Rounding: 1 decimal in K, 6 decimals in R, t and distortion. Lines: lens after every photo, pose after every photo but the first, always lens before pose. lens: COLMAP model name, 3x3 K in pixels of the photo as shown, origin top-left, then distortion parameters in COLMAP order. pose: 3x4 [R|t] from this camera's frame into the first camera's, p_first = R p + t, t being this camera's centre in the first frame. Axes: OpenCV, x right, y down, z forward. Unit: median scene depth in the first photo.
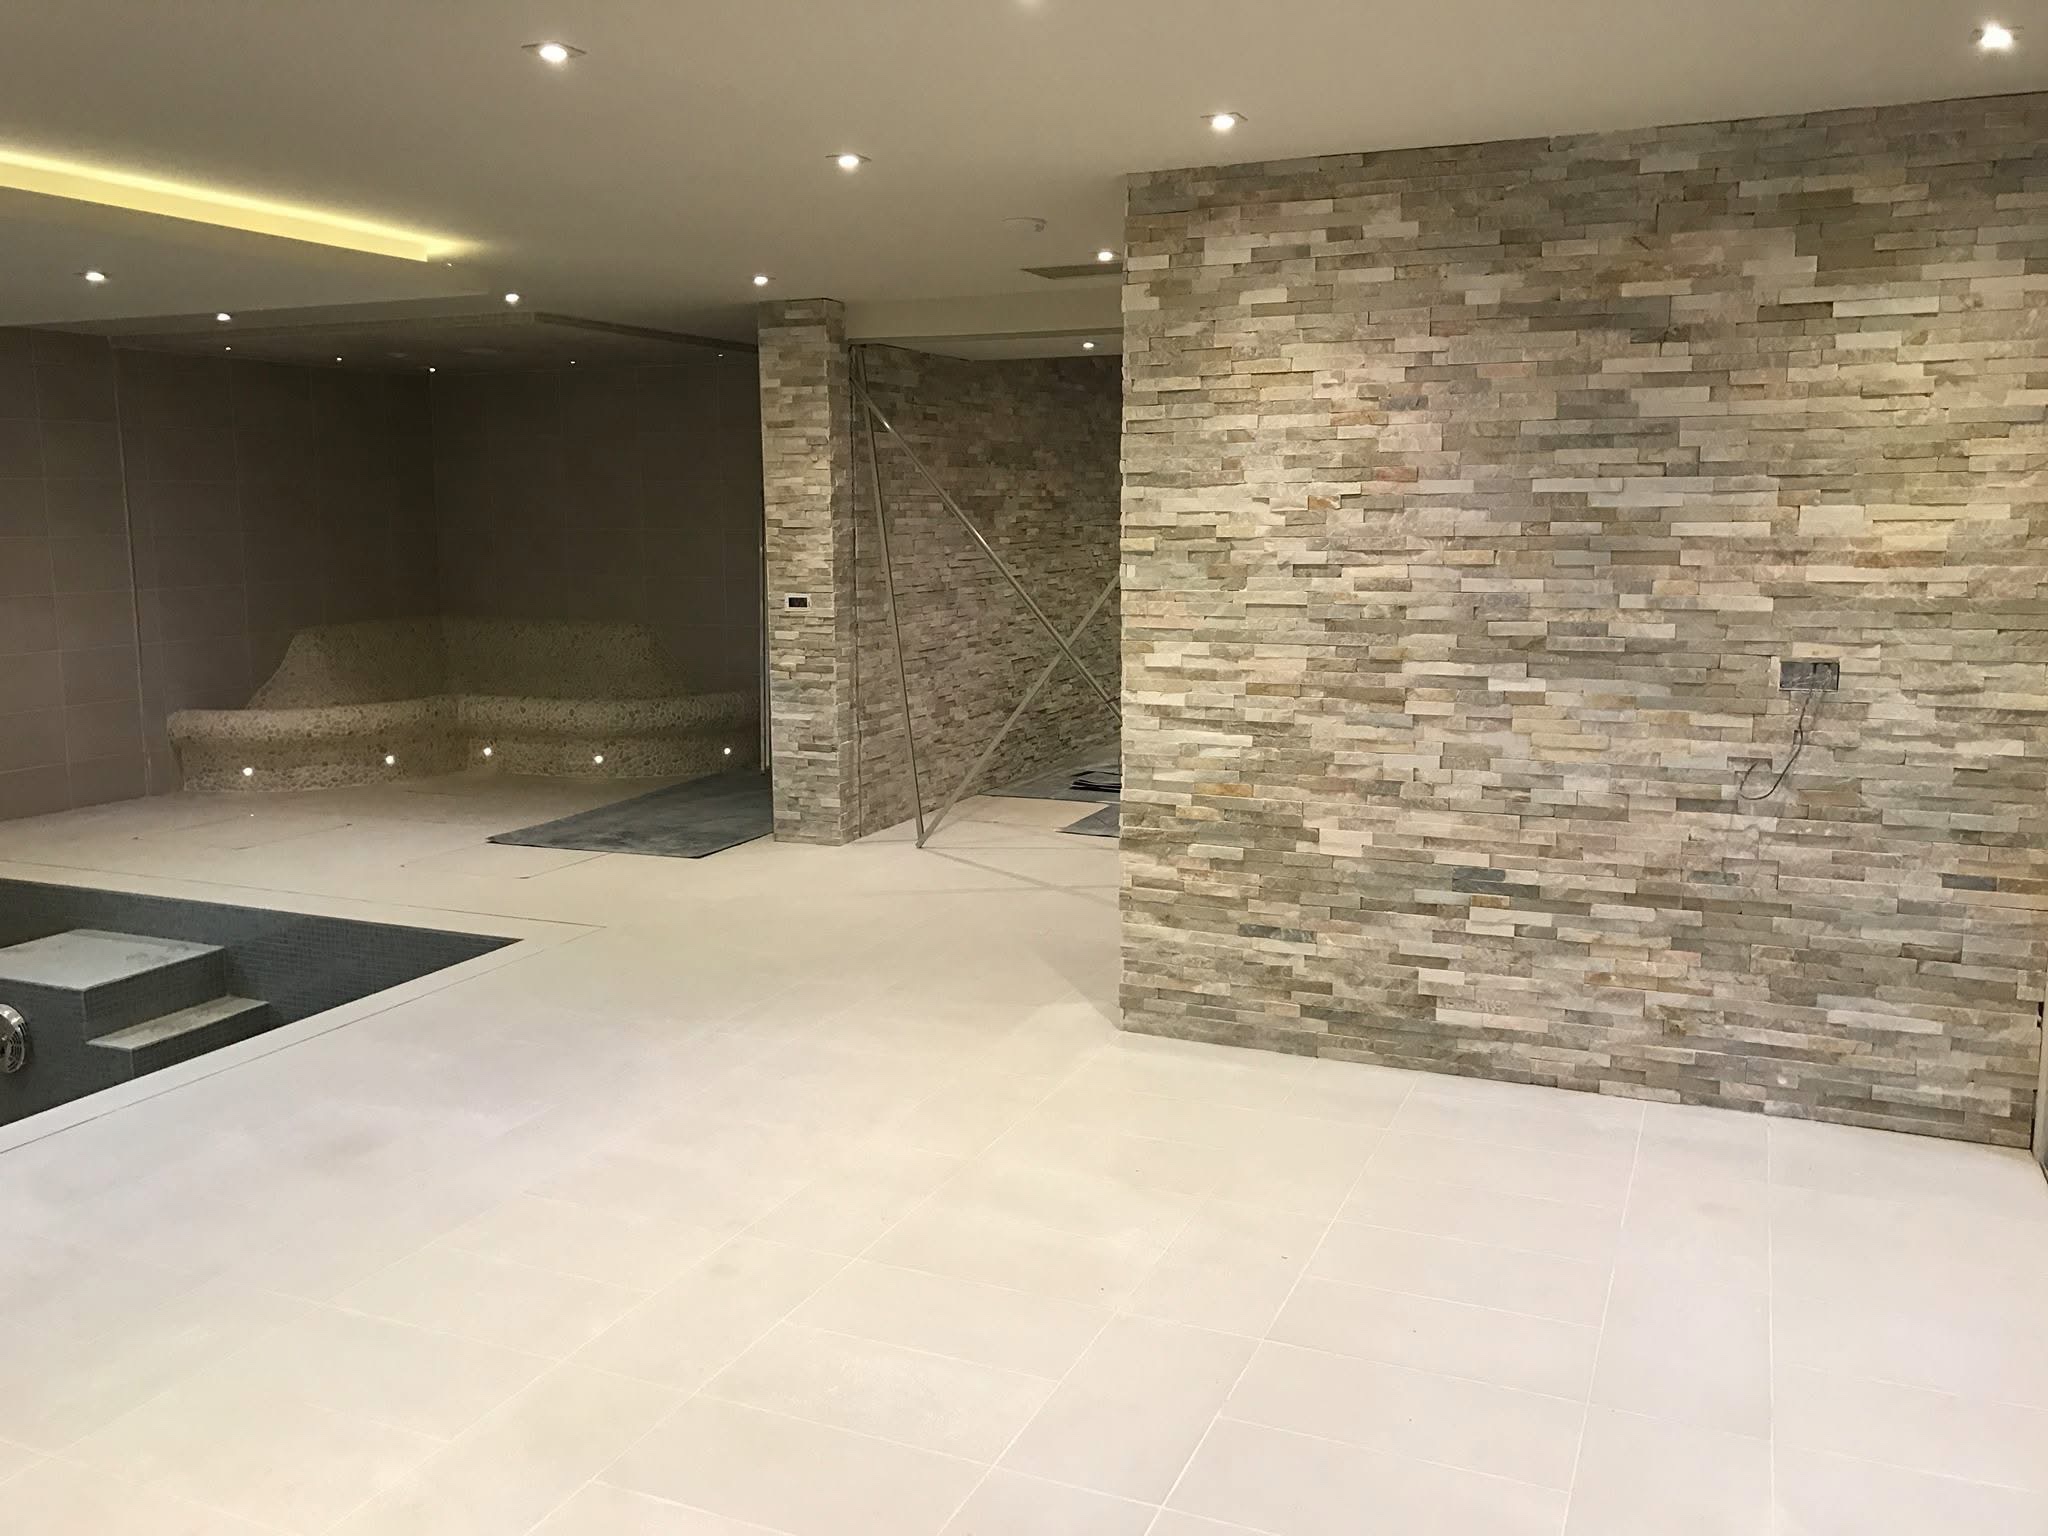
lens RADIAL K [[1626.7, 0, 1034.5], [0, 1626.7, 767.5], [0, 0, 1]] dist [-0.002788, -0.003718]
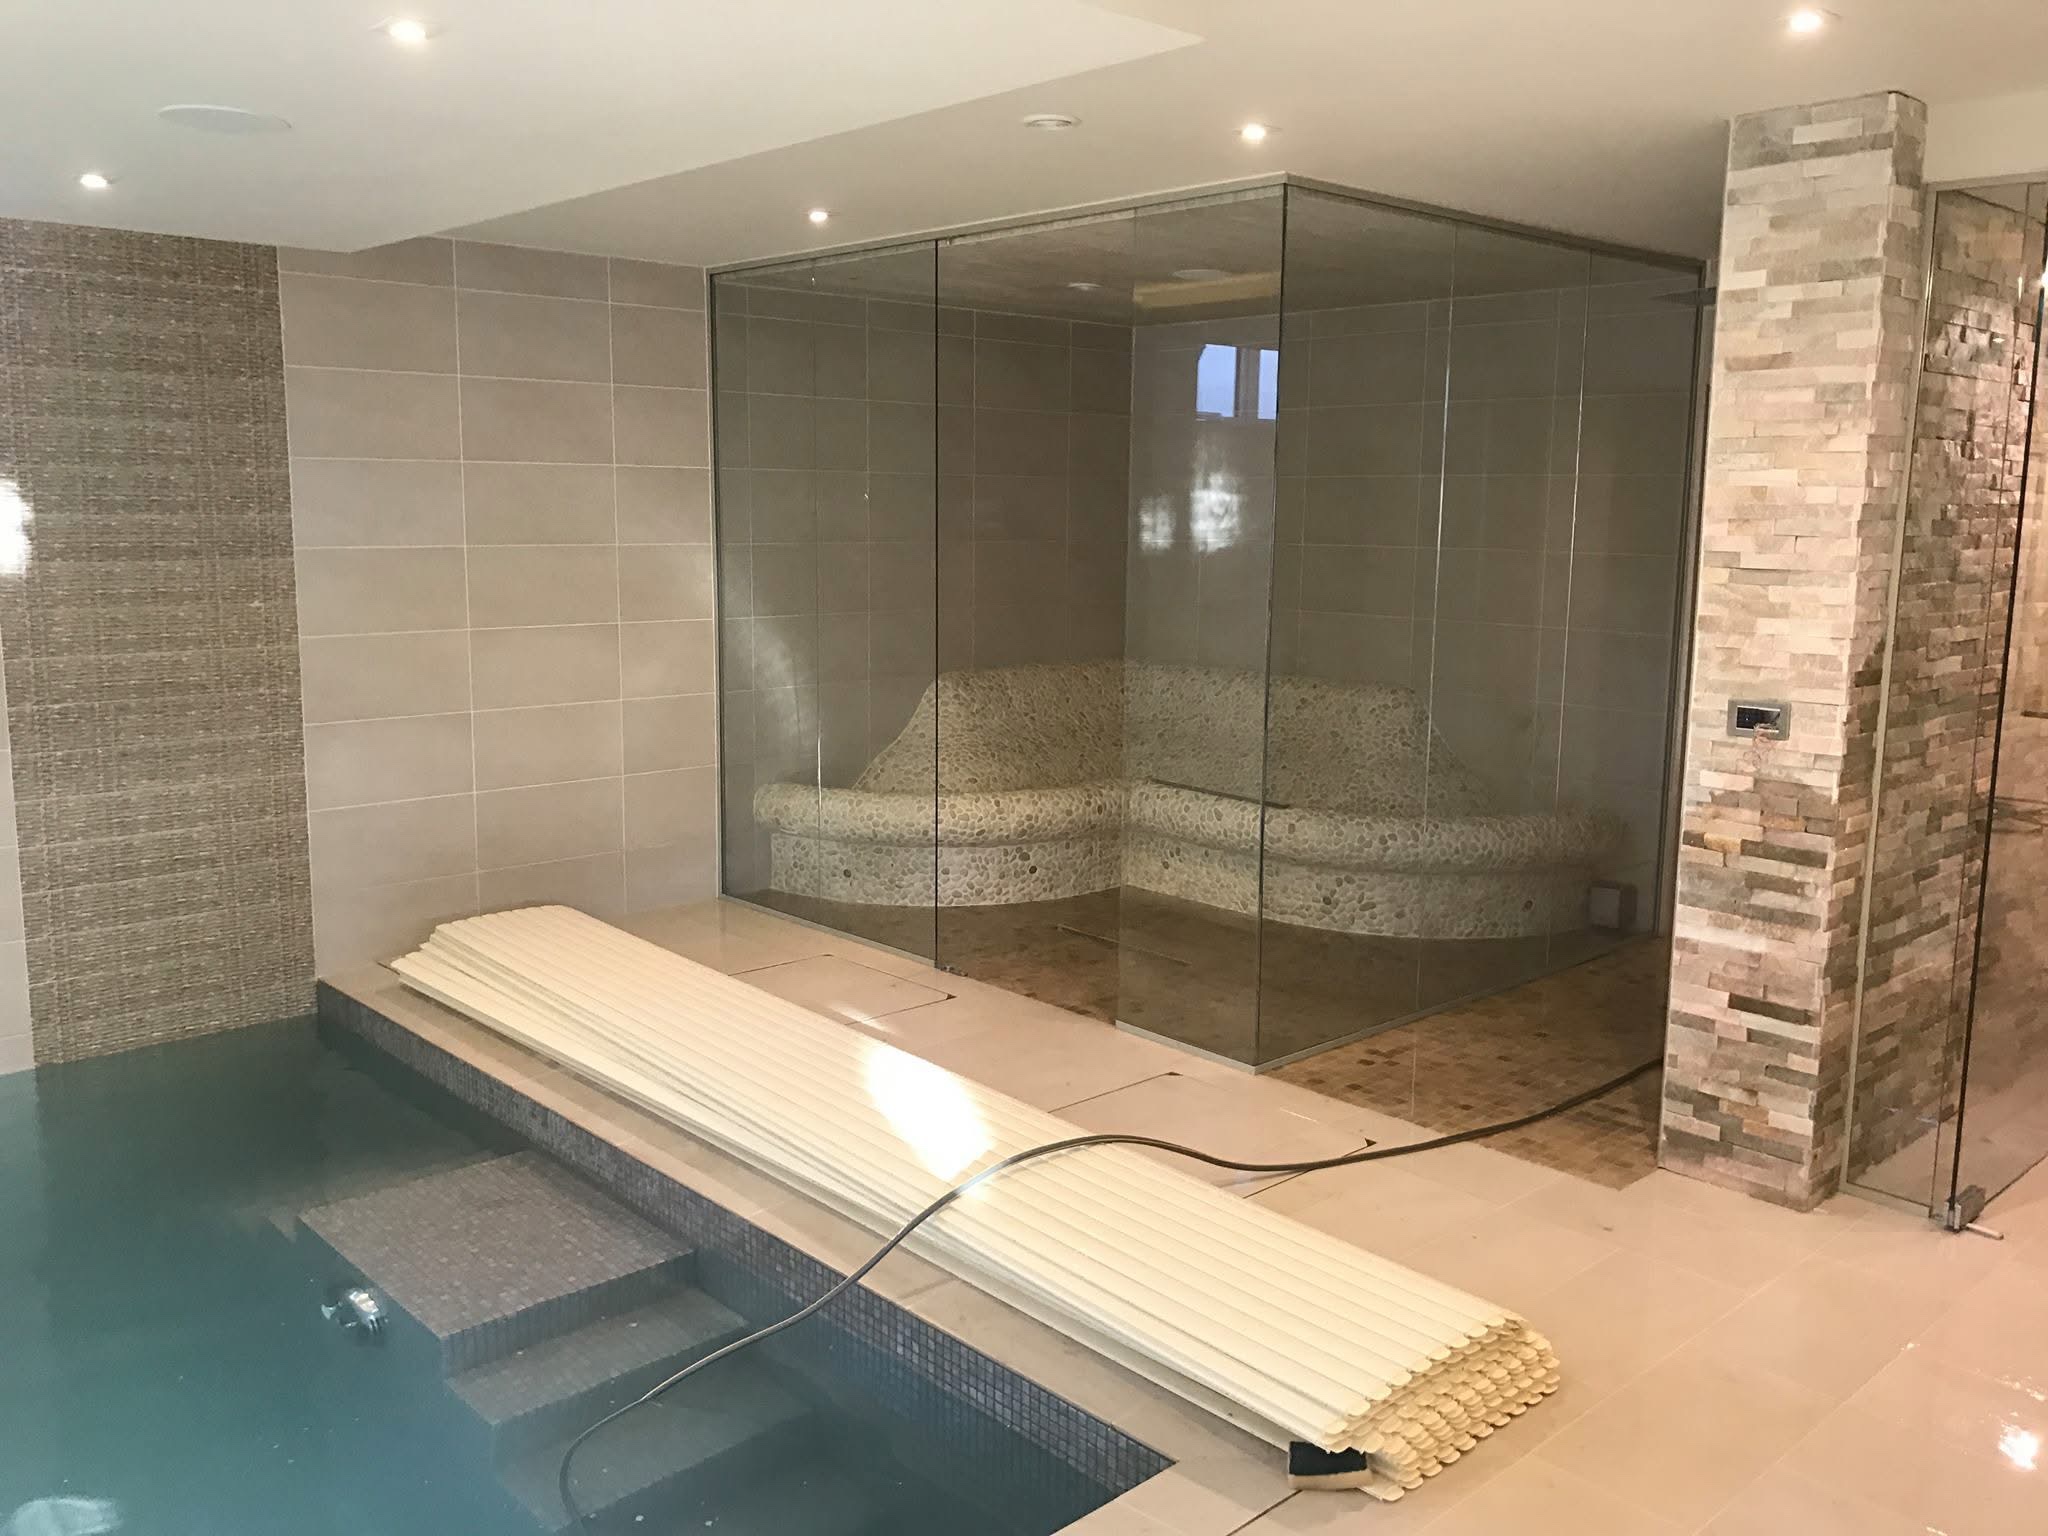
lens RADIAL K [[1626.7, 0, 1024.9], [0, 1626.7, 772.2], [0, 0, 1]] dist [-0.002788, -0.003718]
pose [[0.907110, 0.081727, -0.412884, -0.142372], [-0.079056, 0.996591, 0.023580, -0.079109], [0.413403, 0.011252, 0.910478, 0.451282]]
